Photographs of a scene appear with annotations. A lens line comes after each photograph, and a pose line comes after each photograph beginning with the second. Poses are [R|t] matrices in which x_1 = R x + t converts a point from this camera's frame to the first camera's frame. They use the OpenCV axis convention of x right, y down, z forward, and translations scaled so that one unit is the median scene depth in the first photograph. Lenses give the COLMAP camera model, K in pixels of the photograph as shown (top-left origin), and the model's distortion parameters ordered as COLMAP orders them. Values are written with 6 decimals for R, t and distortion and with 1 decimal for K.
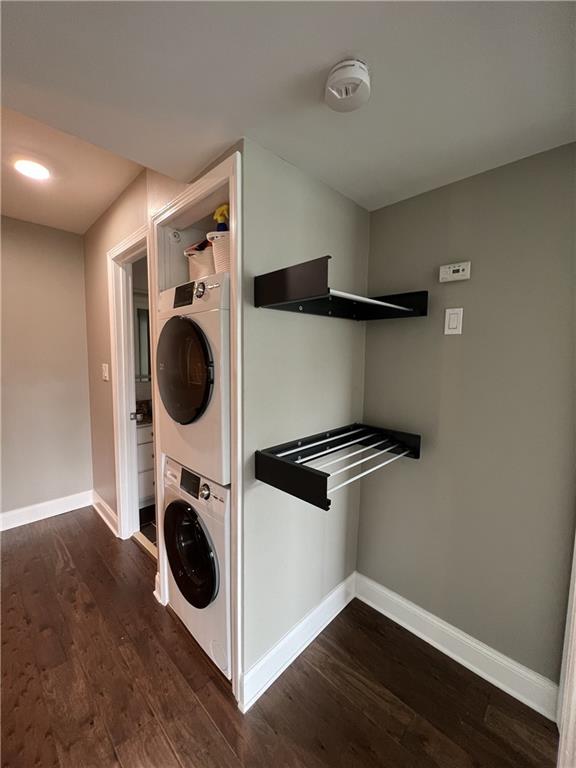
lens RADIAL K [[307.0, 0, 287.4], [0, 307.0, 383.6], [0, 0, 1]] dist [-0.004137, 0.000148]
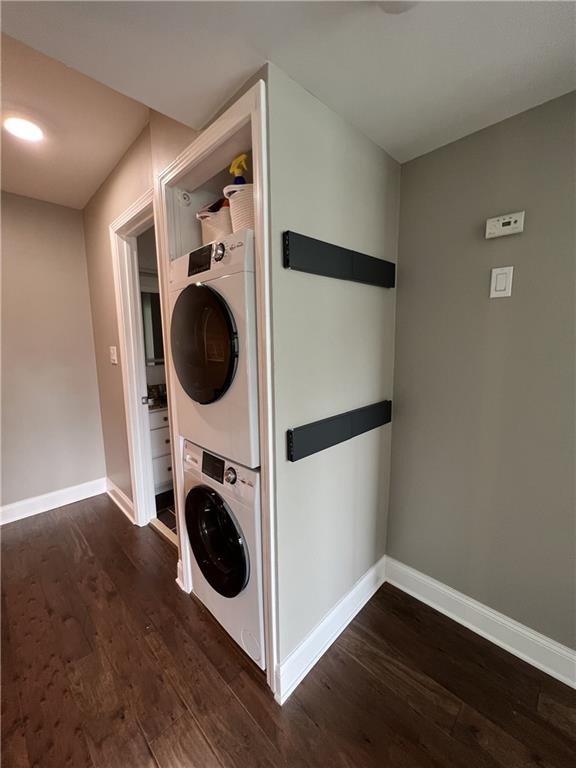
lens RADIAL K [[307.0, 0, 287.8], [0, 307.0, 384.0], [0, 0, 1]] dist [-0.004137, 0.000148]
pose [[0.999649, -0.023407, -0.012439, -0.075944], [0.023973, 0.998587, 0.047433, 0.034973], [0.011311, -0.047715, 0.998797, 0.087970]]
